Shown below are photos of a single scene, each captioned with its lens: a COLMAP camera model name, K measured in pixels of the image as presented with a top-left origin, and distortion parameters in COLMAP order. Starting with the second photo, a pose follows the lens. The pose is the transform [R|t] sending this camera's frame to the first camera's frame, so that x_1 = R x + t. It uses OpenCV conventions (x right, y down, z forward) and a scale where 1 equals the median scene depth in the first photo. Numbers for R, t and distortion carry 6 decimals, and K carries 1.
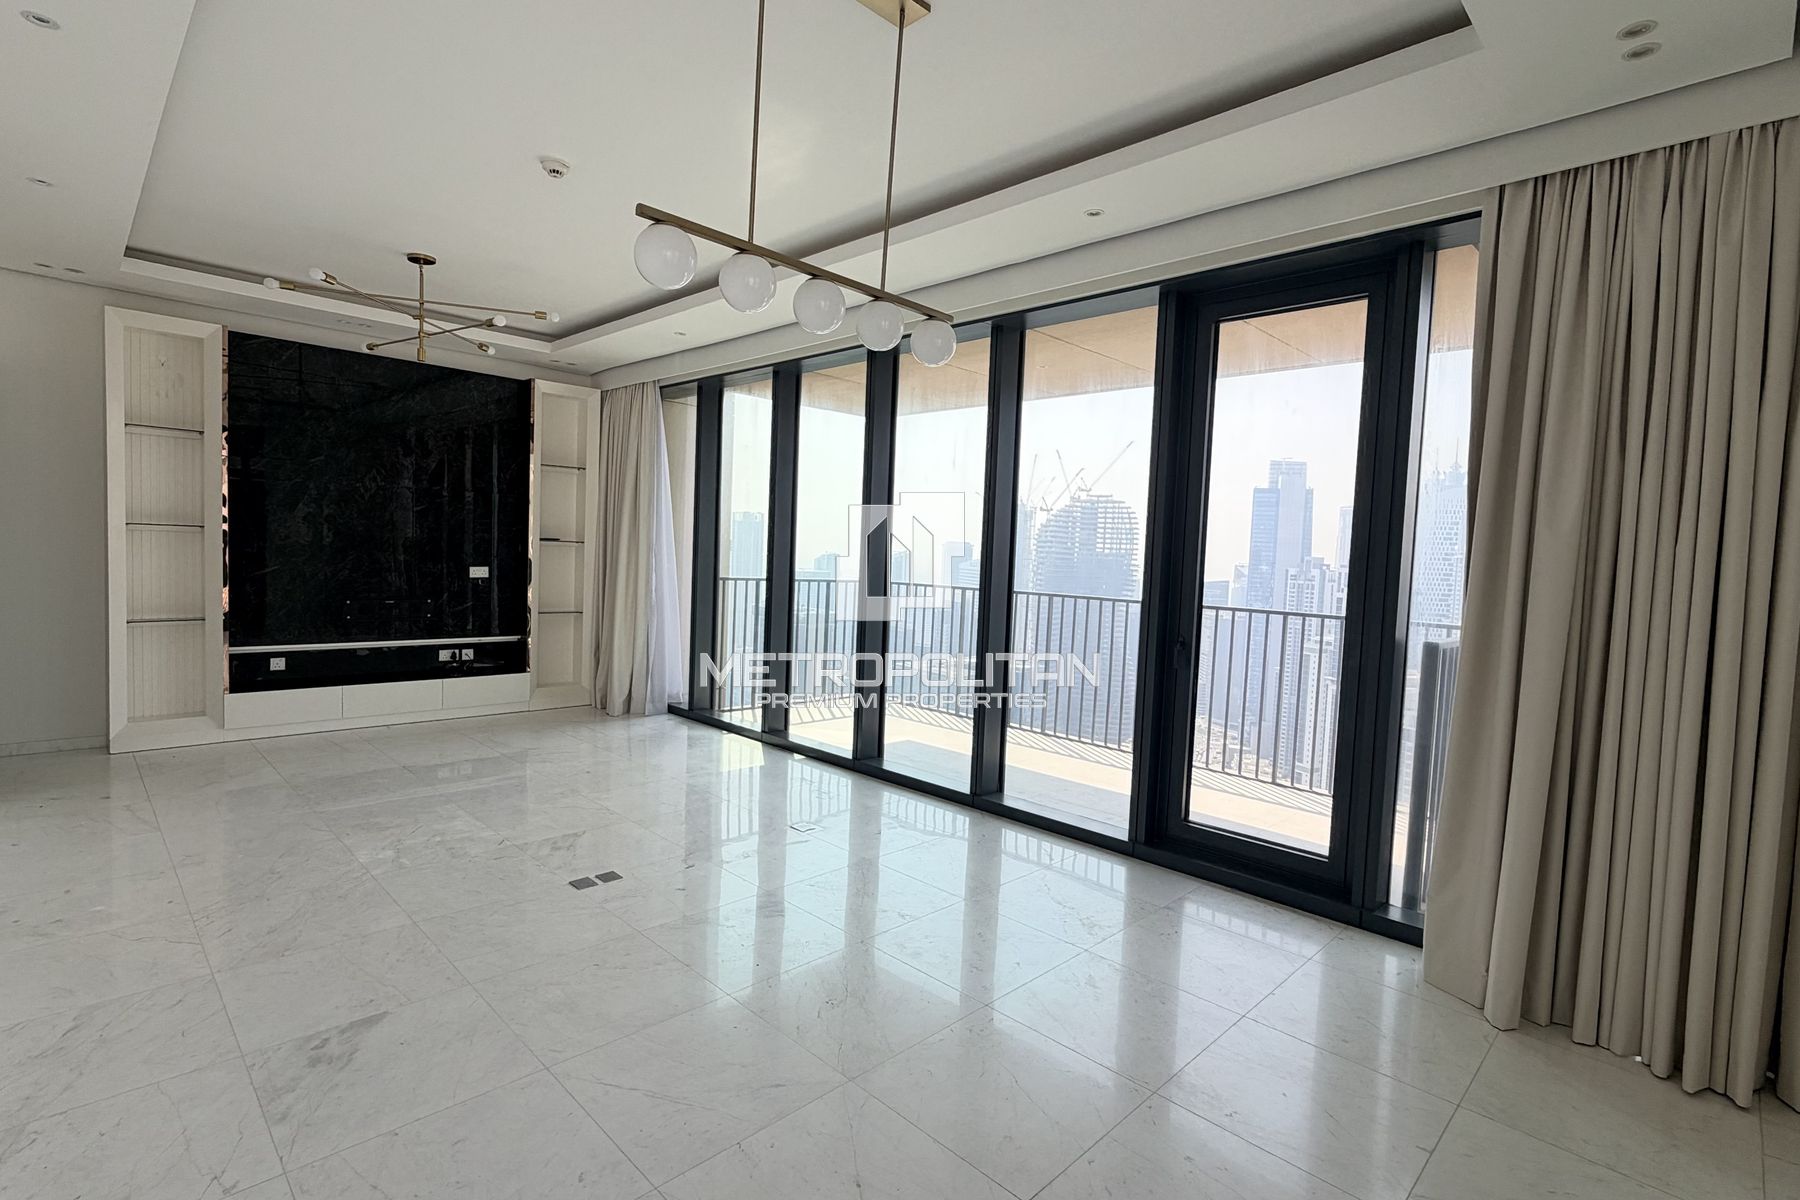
lens RADIAL K [[845.6, 0, 893.2], [0, 845.6, 597.3], [0, 0, 1]] dist [-0.000033, -0.000488]
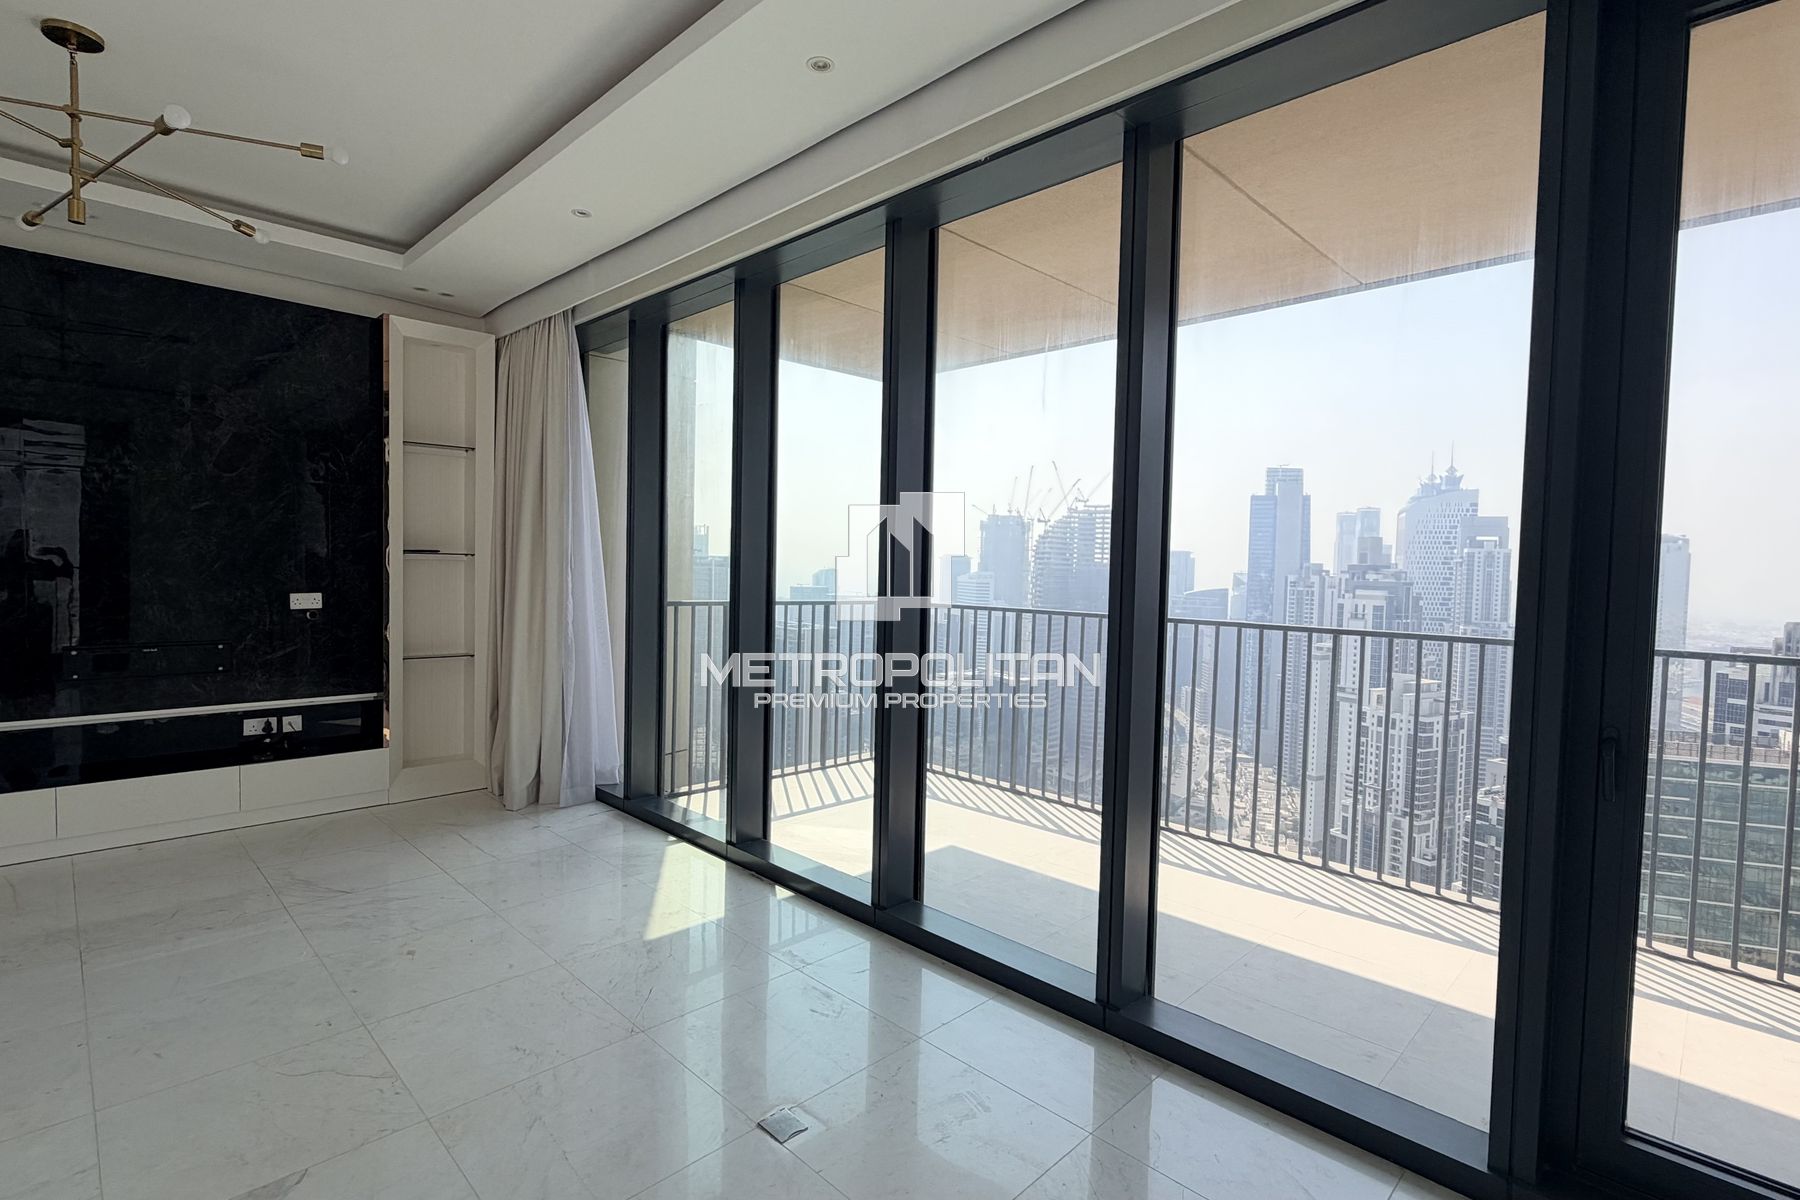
lens RADIAL K [[845.6, 0, 895.7], [0, 845.6, 598.6], [0, 0, 1]] dist [-0.000033, -0.000488]
pose [[0.999827, -0.017991, 0.004645, -0.030060], [0.018058, 0.999727, -0.014811, -0.016089], [-0.004377, 0.014892, 0.999880, 0.396240]]
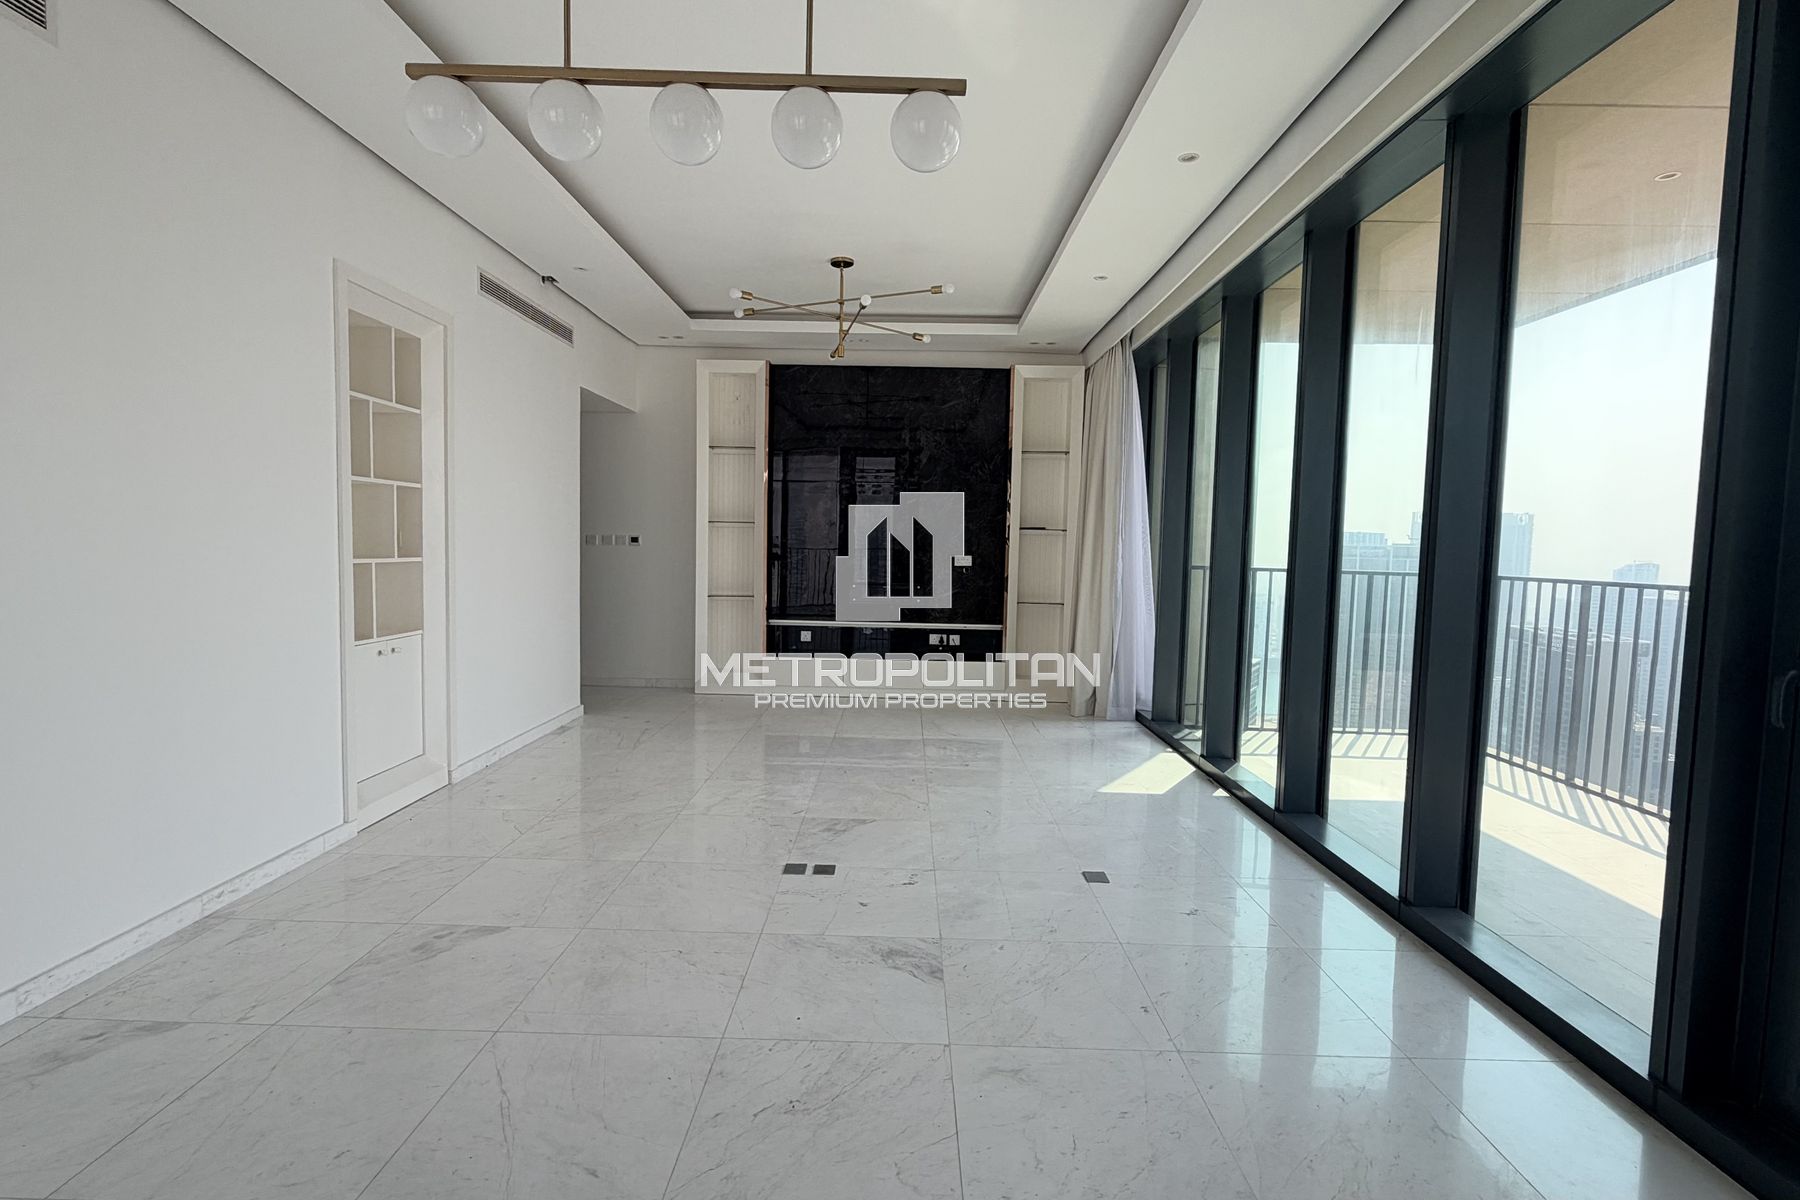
lens RADIAL K [[845.6, 0, 893.3], [0, 845.6, 598.1], [0, 0, 1]] dist [-0.000033, -0.000488]
pose [[0.698486, 0.020861, -0.715320, 0.232367], [-0.030778, 0.999526, -0.000905, 0.023471], [0.714962, 0.022649, 0.698797, 0.262852]]
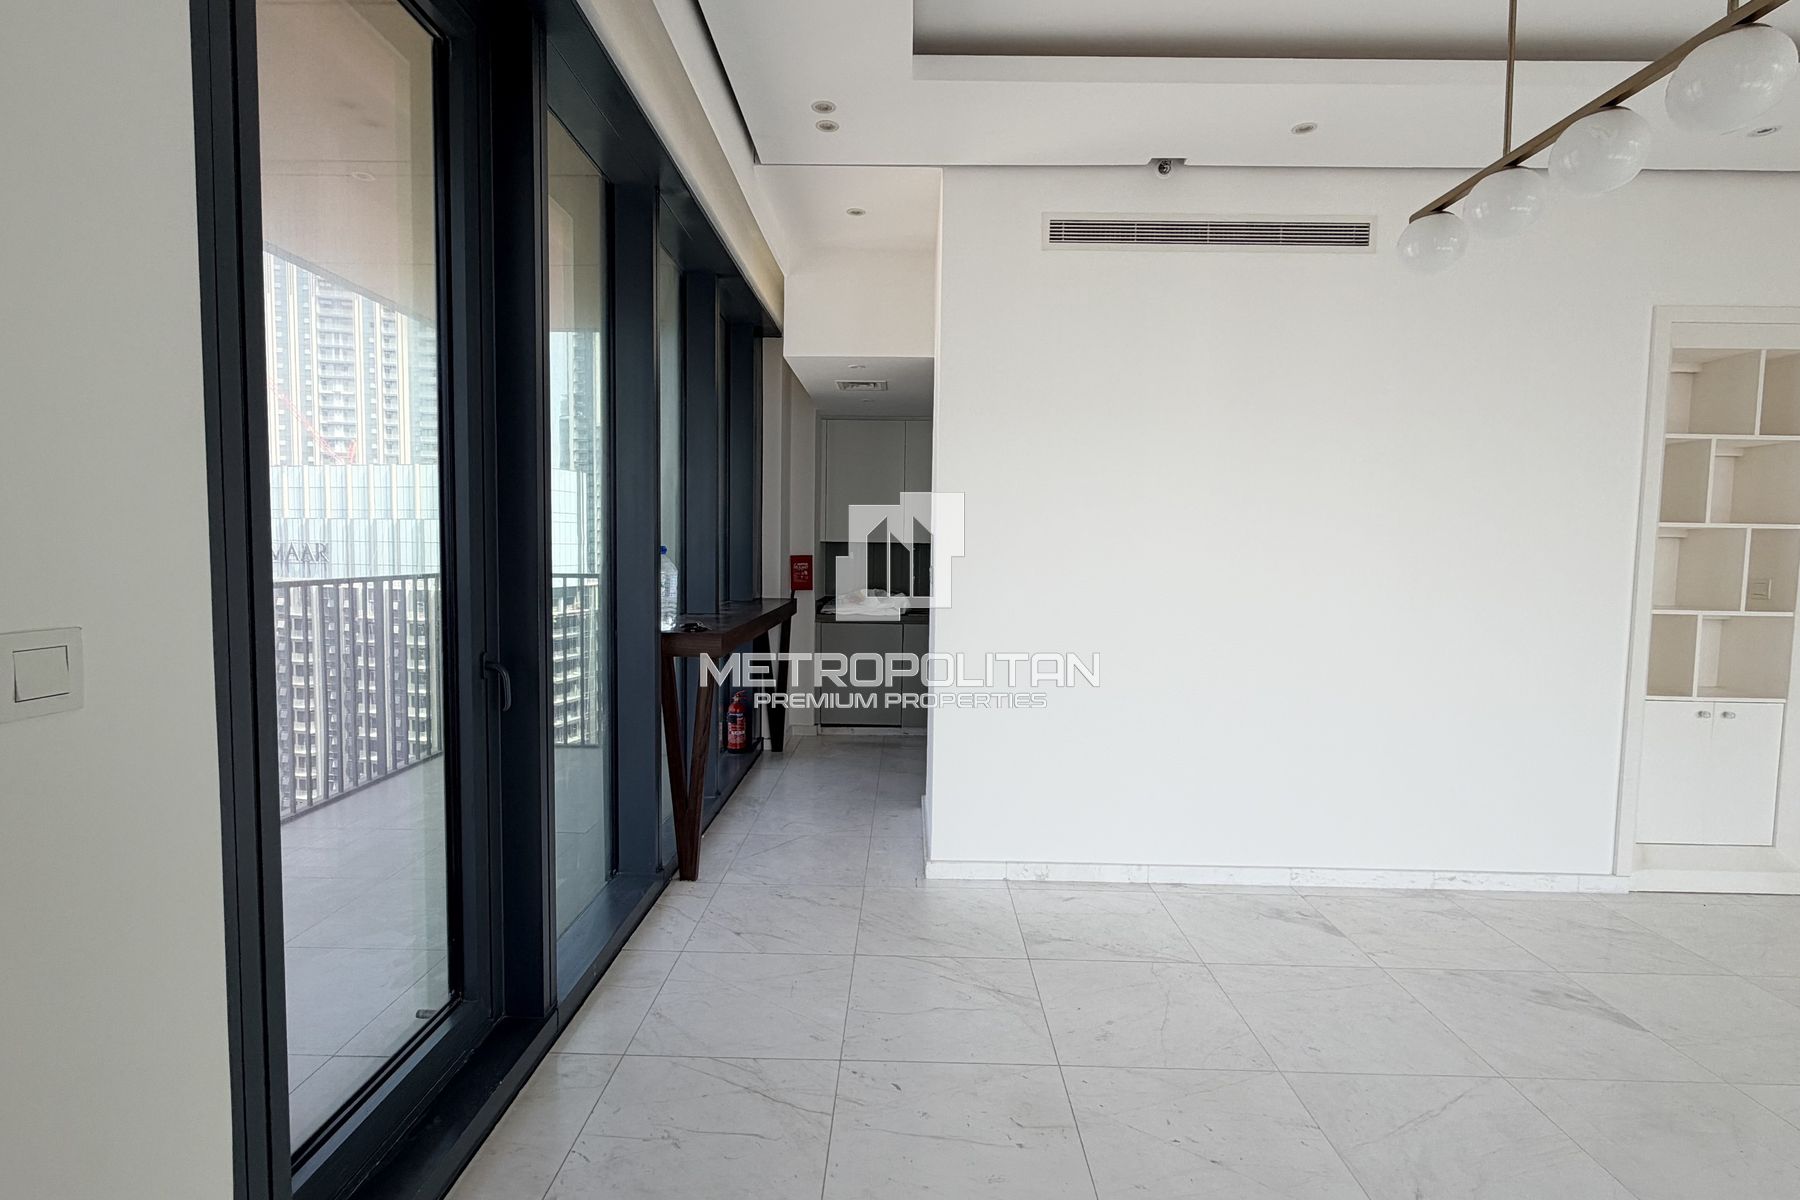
lens RADIAL K [[845.6, 0, 892.7], [0, 845.6, 595.2], [0, 0, 1]] dist [-0.000033, -0.000488]
pose [[-0.719075, -0.011474, -0.694838, 0.315607], [-0.081347, 0.994380, 0.067764, -0.000733], [0.690155, 0.105250, -0.715967, 0.470114]]
